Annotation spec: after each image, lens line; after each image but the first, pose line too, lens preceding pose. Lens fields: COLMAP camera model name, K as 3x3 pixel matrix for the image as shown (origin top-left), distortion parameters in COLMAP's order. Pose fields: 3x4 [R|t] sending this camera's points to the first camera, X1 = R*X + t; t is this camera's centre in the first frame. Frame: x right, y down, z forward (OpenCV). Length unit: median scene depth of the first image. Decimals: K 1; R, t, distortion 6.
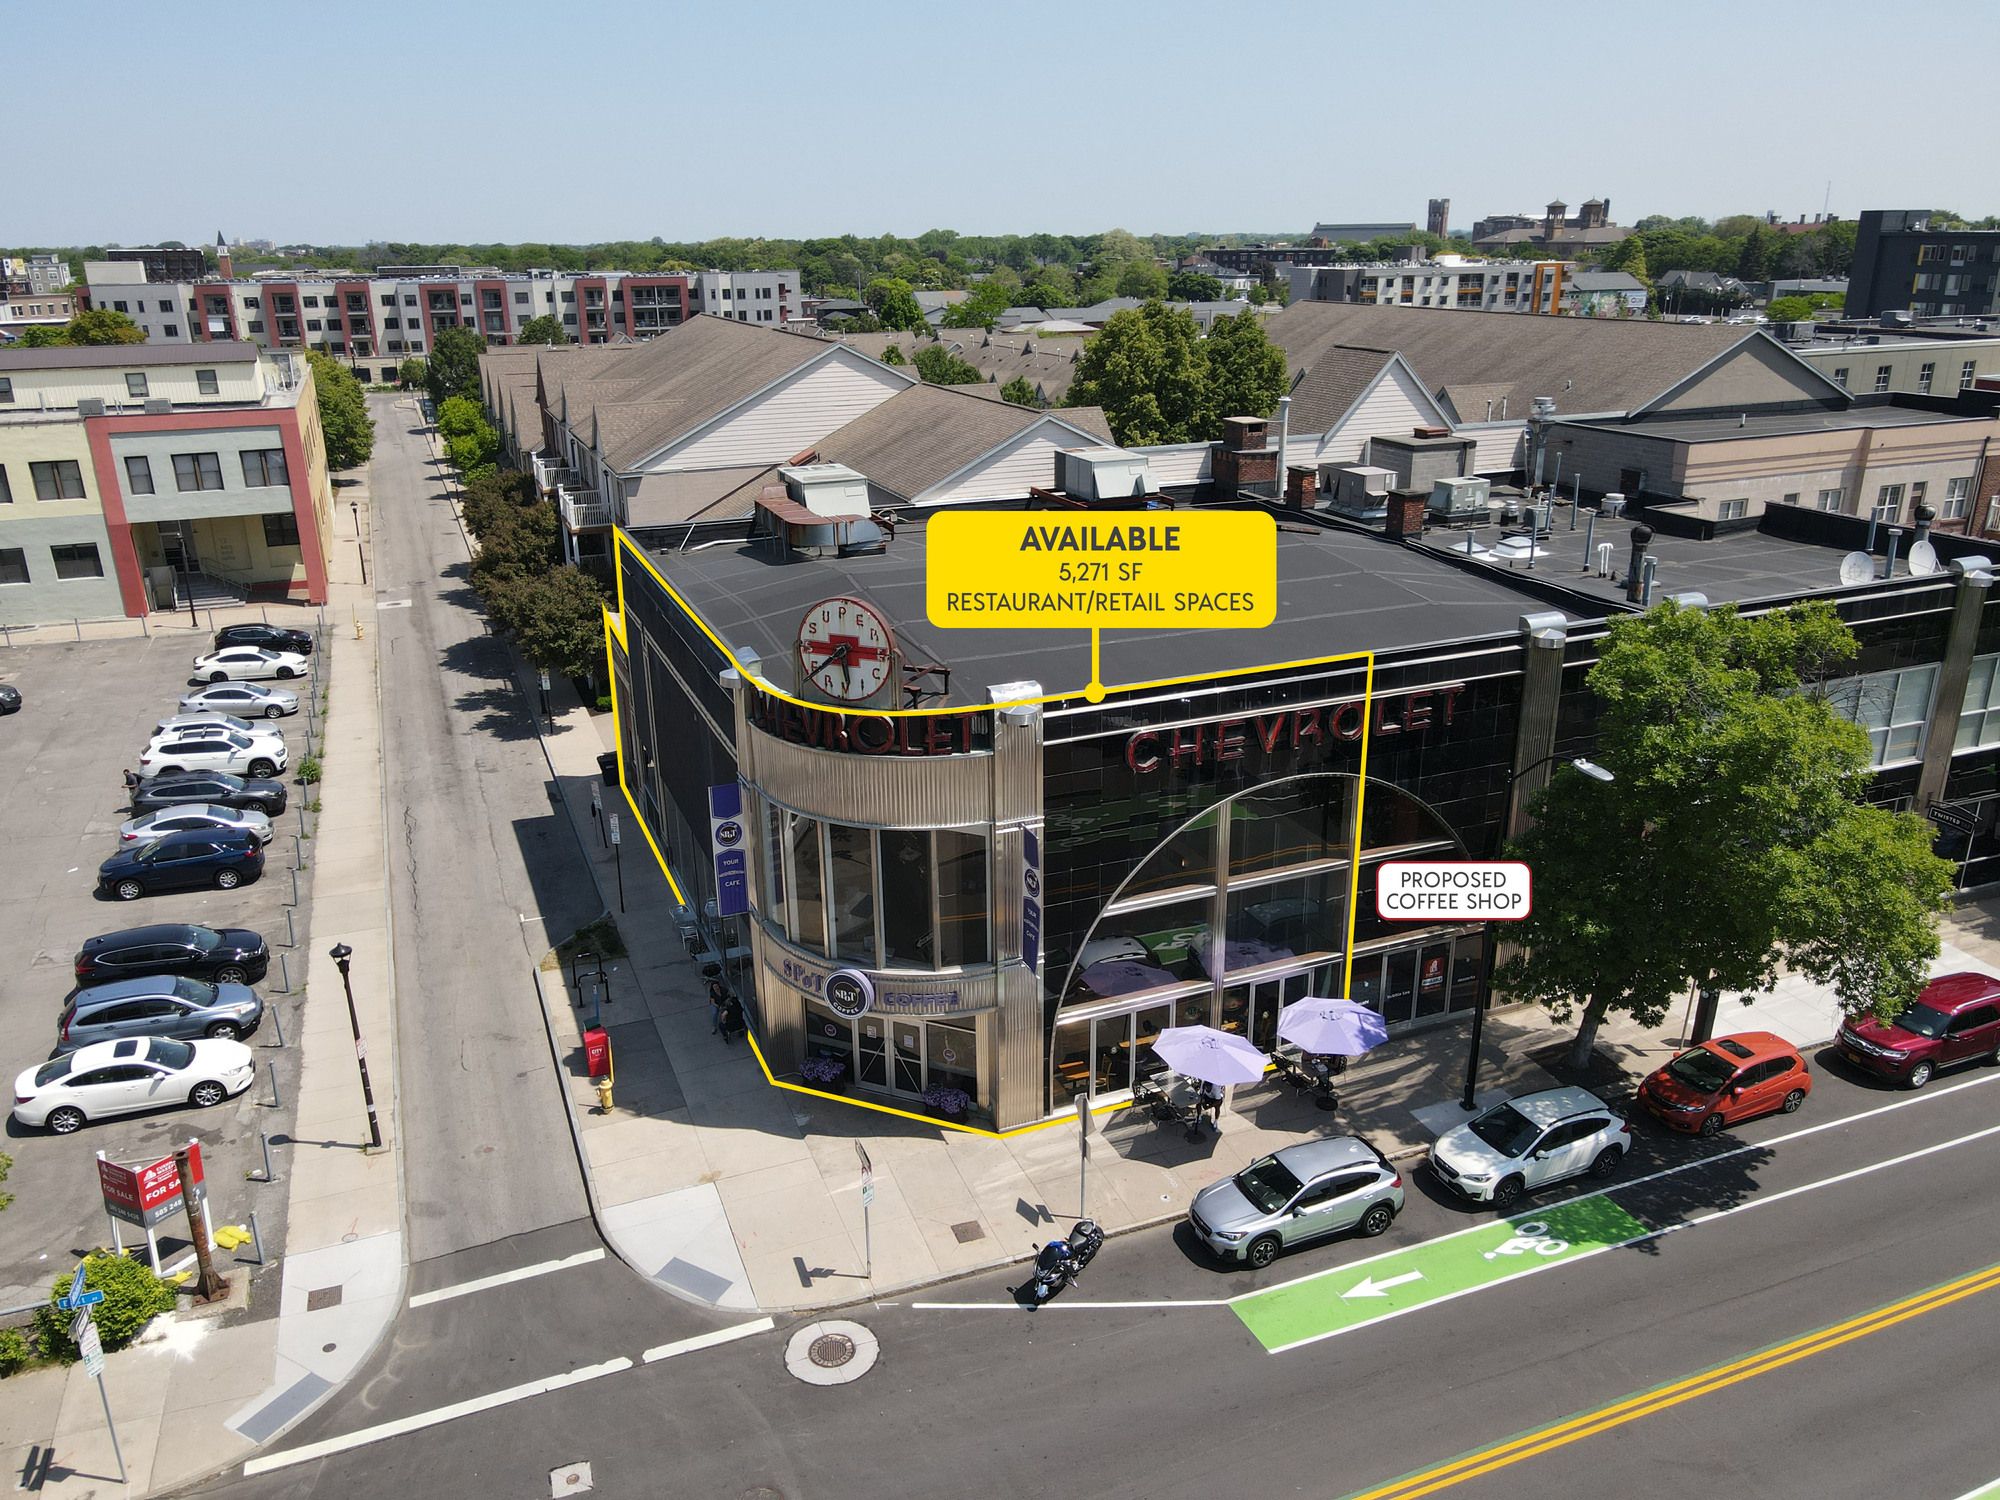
lens RADIAL K [[1465.5, 0, 997.9], [0, 1465.5, 752.1], [0, 0, 1]] dist [0.015204, 0.007692]
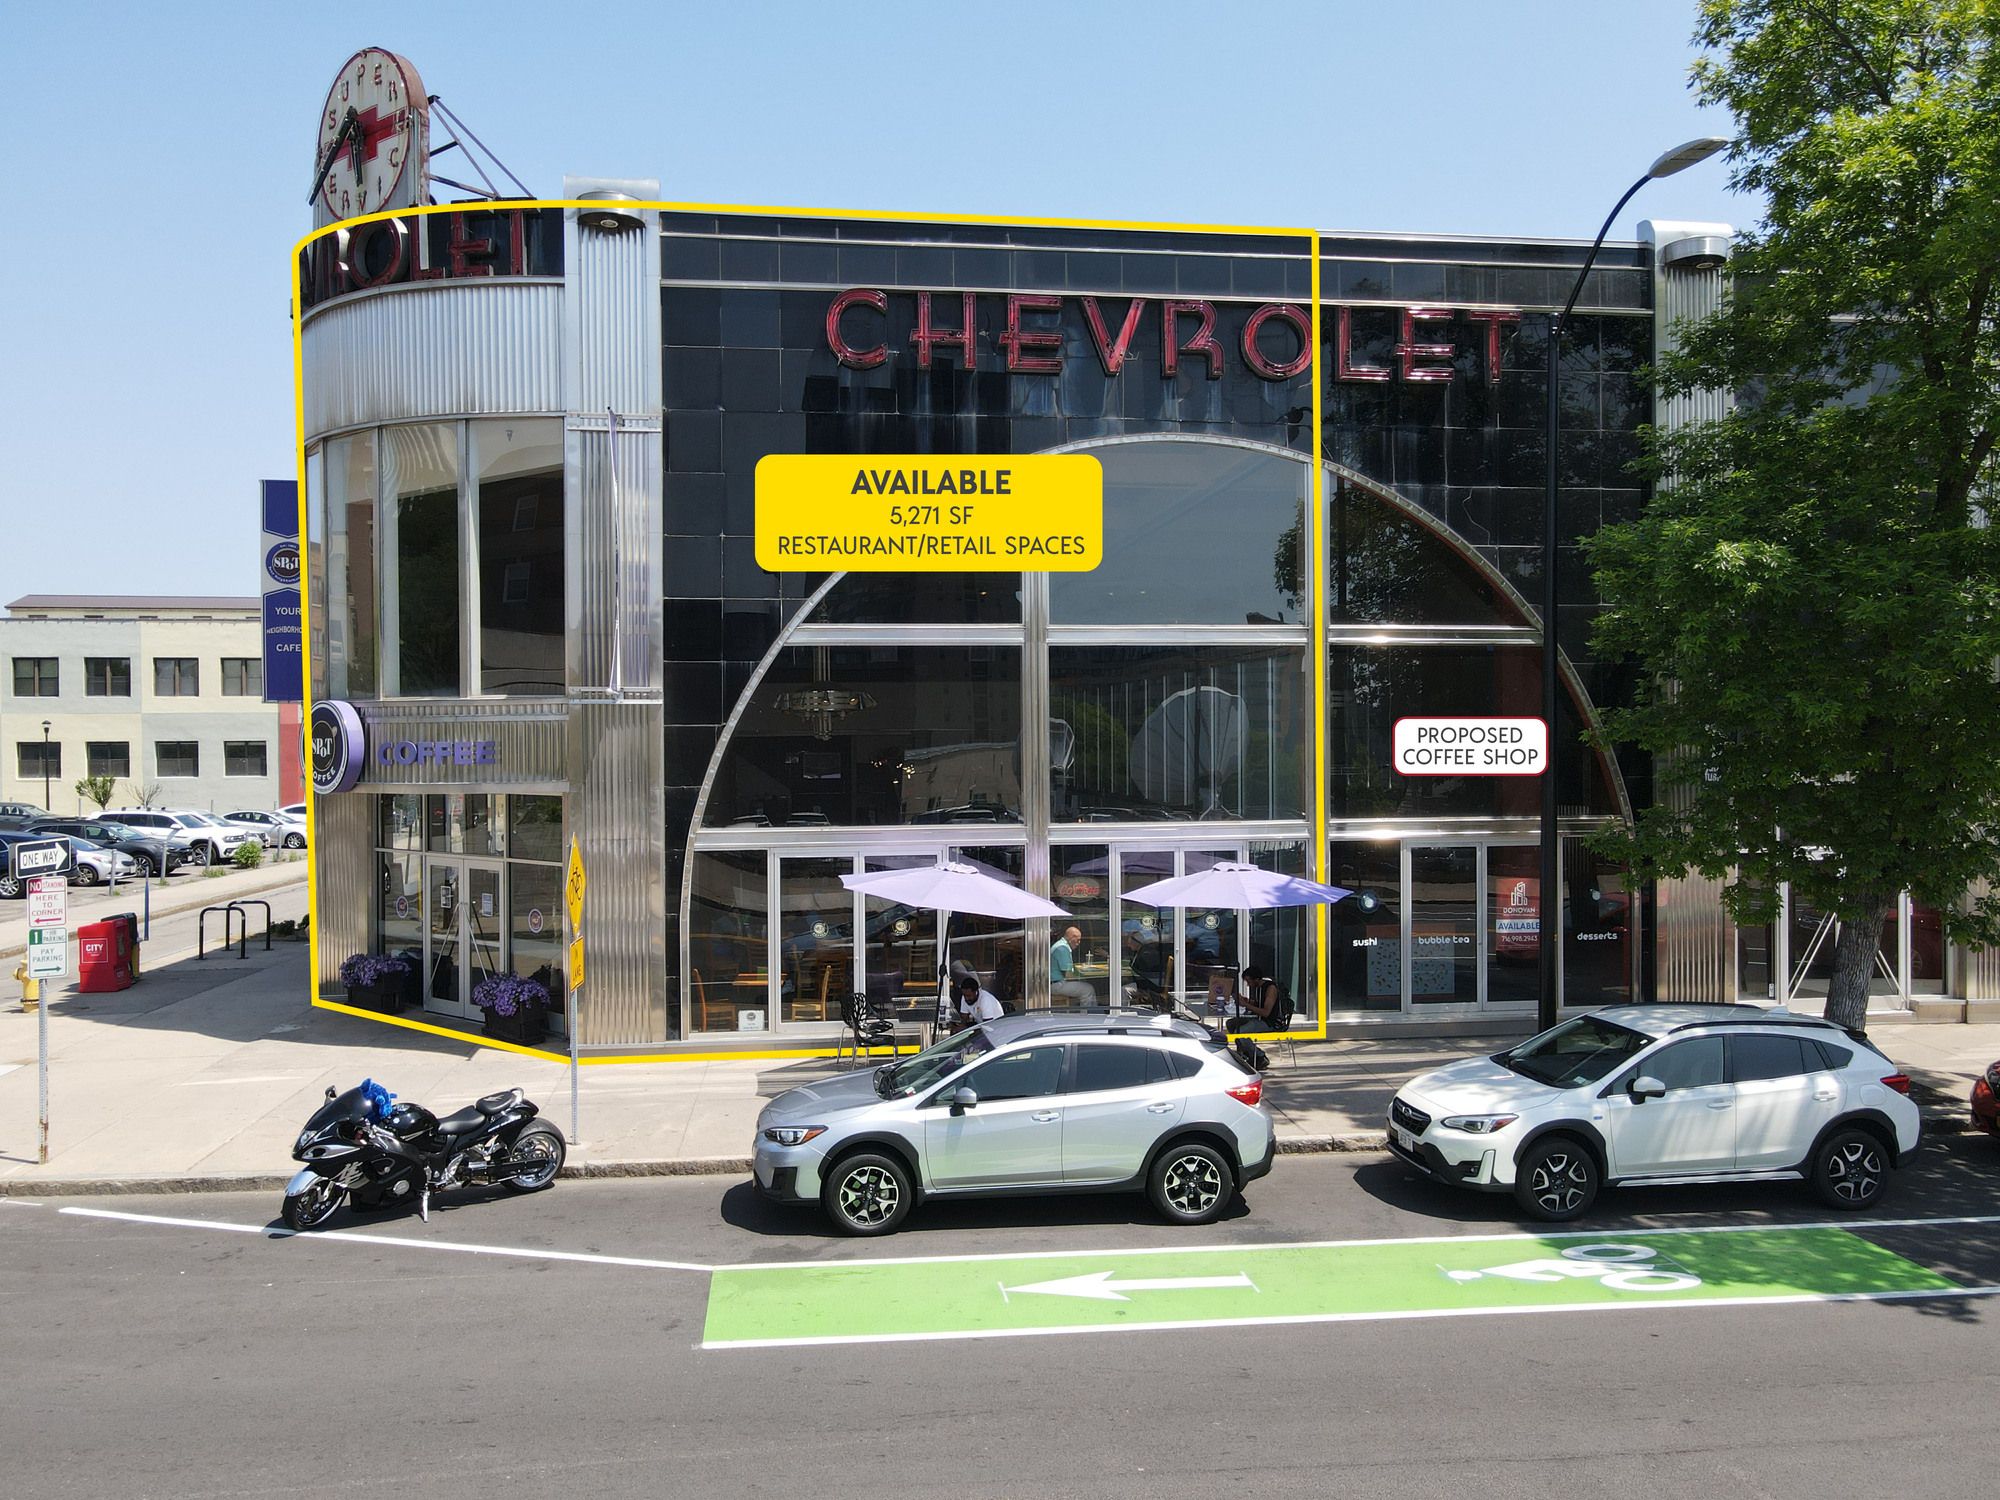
lens RADIAL K [[1465.5, 0, 1002.6], [0, 1465.5, 746.5], [0, 0, 1]] dist [0.015204, 0.007692]
pose [[0.967744, 0.009436, -0.251761, 0.299834], [-0.090686, 0.945361, -0.313158, 0.327605], [0.235050, 0.325888, 0.915723, 0.559398]]
